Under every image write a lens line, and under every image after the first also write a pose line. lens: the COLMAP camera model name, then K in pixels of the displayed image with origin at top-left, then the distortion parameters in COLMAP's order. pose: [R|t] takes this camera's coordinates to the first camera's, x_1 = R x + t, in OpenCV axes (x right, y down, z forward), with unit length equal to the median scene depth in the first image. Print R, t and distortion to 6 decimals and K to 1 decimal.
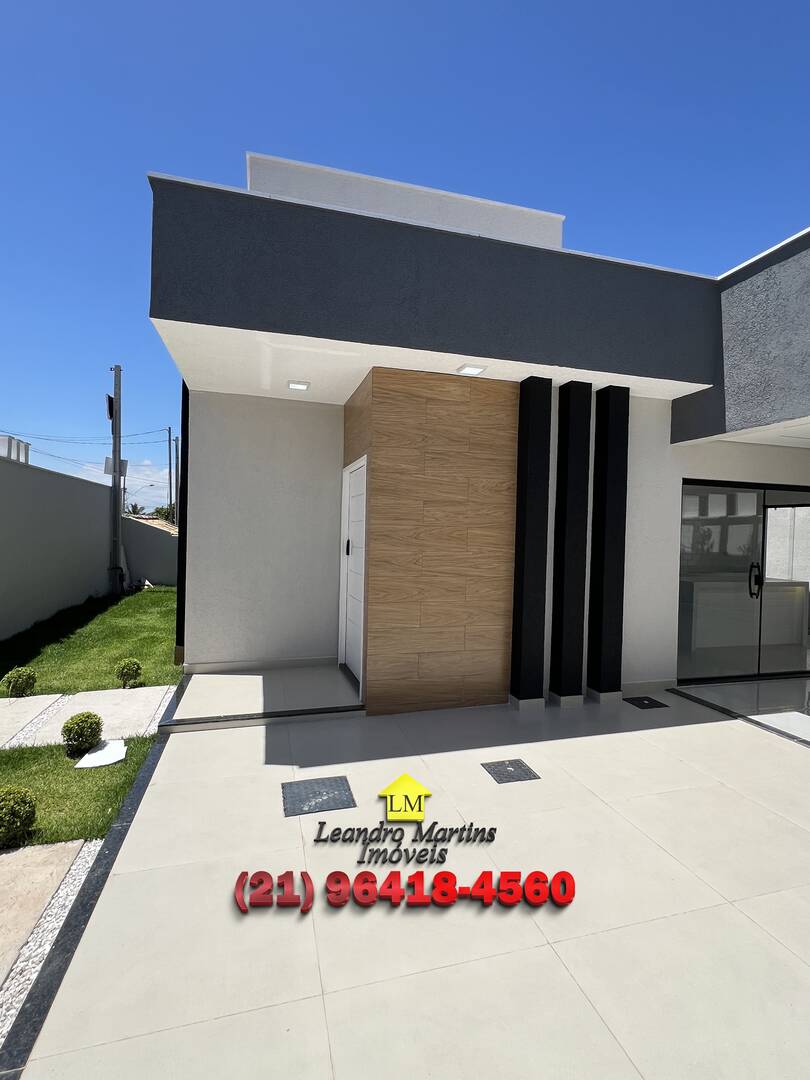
lens RADIAL K [[527.6, 0, 404.8], [0, 527.6, 535.1], [0, 0, 1]] dist [-0.001772, -0.000033]
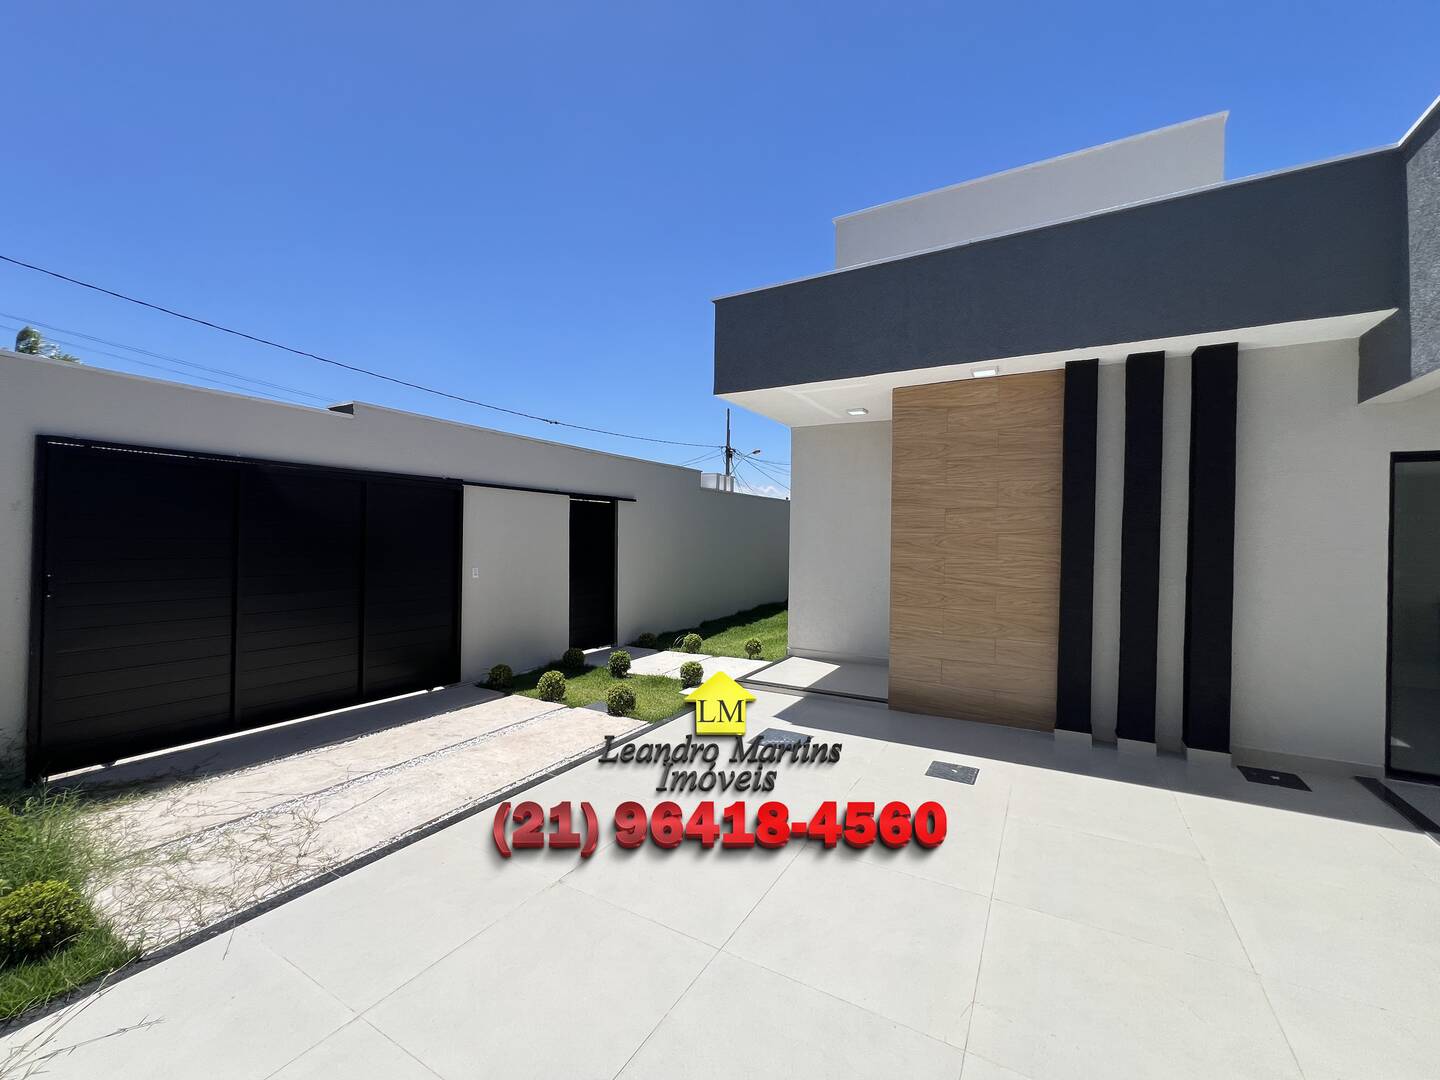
lens RADIAL K [[576.5, 0, 718.3], [0, 576.5, 529.7], [0, 0, 1]] dist [0.001840, 0.000406]
pose [[0.699887, -0.020281, -0.713965, 0.507176], [-0.002458, 0.999522, -0.030802, 0.010554], [0.714249, 0.023313, 0.699503, -0.084491]]
